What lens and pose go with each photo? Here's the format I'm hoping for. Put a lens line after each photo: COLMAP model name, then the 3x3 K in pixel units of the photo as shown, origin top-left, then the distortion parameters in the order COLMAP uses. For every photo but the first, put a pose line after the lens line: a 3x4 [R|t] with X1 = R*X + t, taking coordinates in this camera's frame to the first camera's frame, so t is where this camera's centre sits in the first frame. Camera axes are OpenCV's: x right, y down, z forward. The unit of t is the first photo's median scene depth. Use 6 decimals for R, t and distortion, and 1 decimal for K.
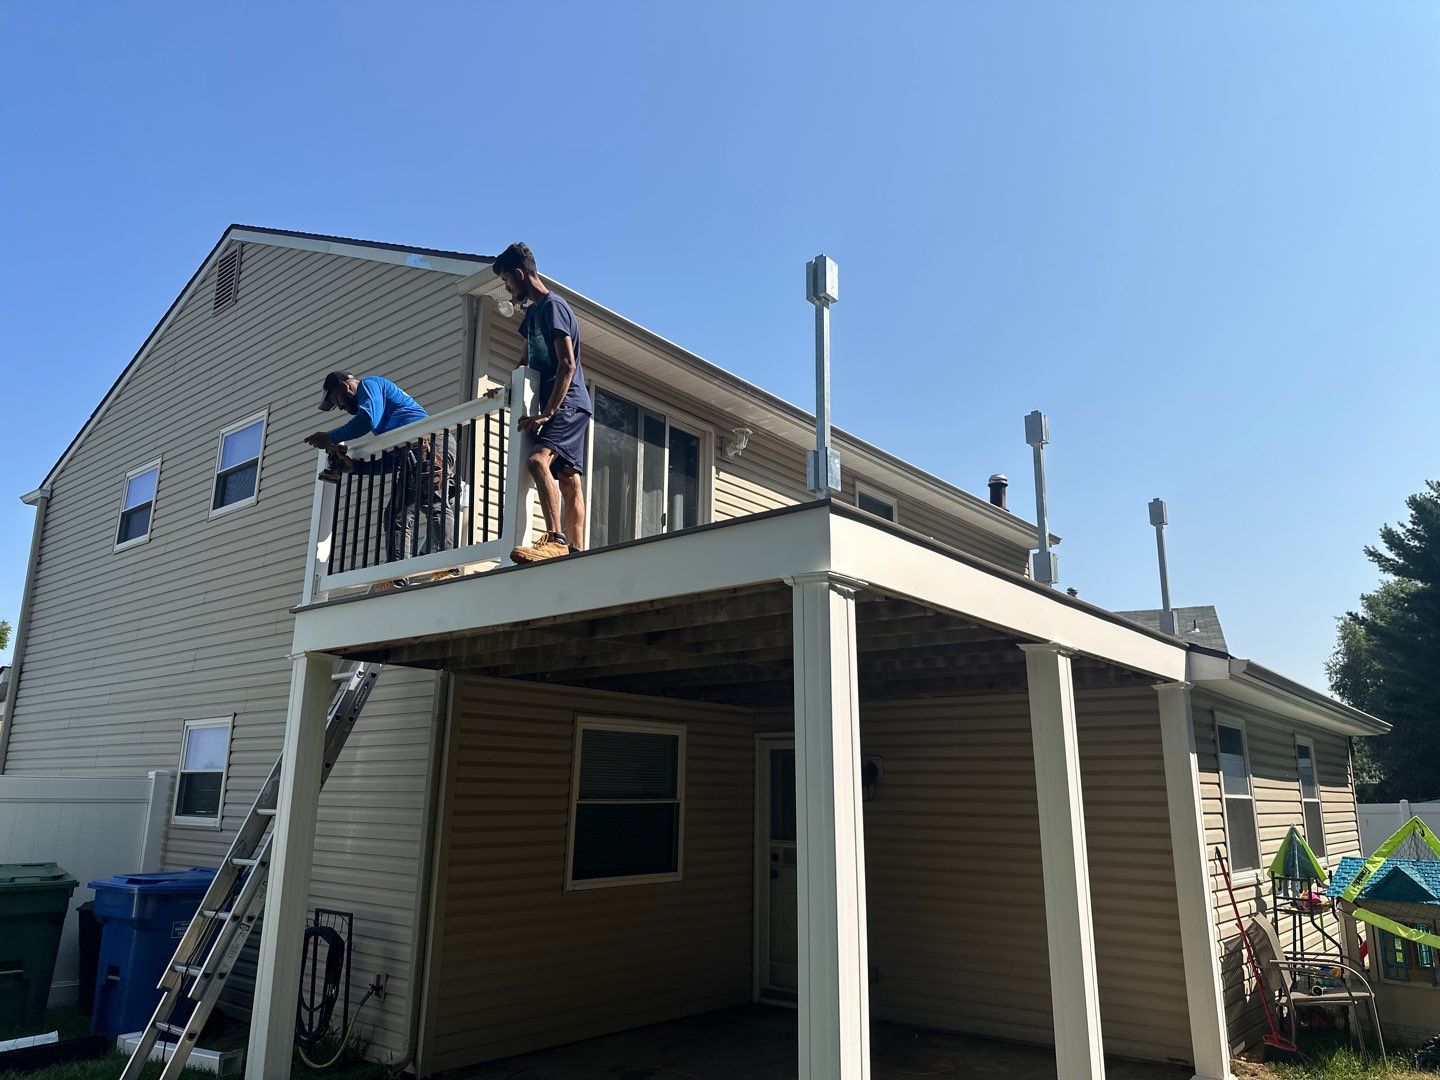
lens RADIAL K [[1007.5, 0, 726.1], [0, 1007.5, 541.8], [0, 0, 1]] dist [0.031102, -0.000468]
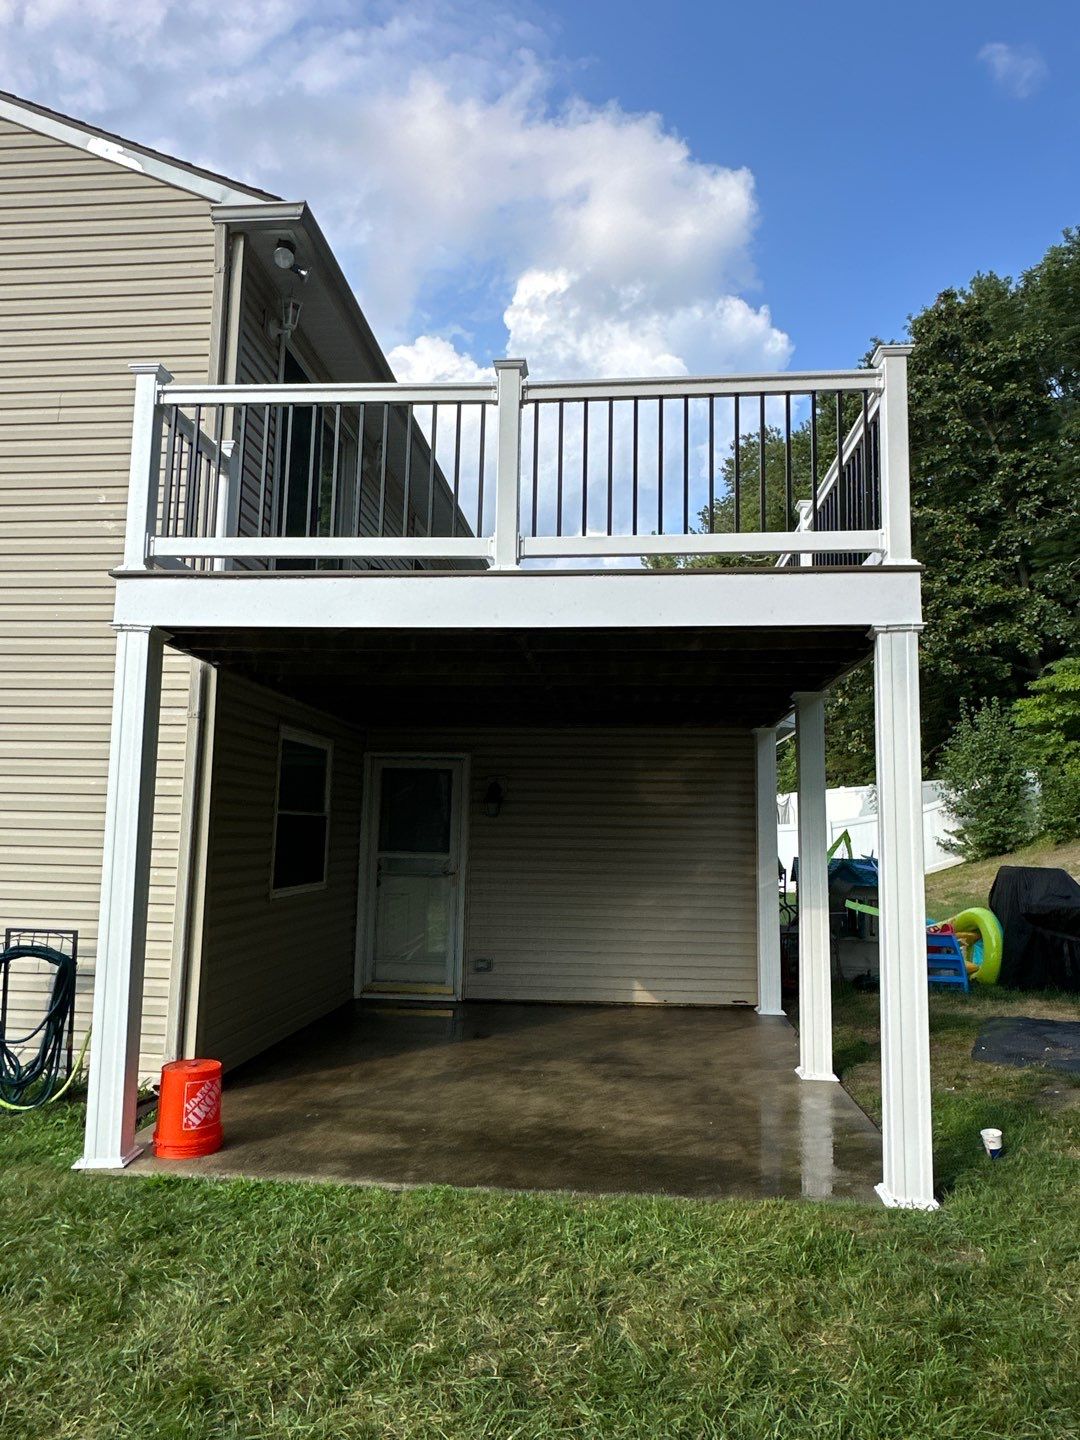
lens RADIAL K [[974.4, 0, 540.3], [0, 974.4, 729.5], [0, 0, 1]] dist [0.008506, 0.002727]
pose [[0.826729, 0.059745, 0.559418, -0.456566], [-0.139770, 0.984982, 0.101363, 0.050107], [-0.544961, -0.161989, 0.822664, 0.109789]]
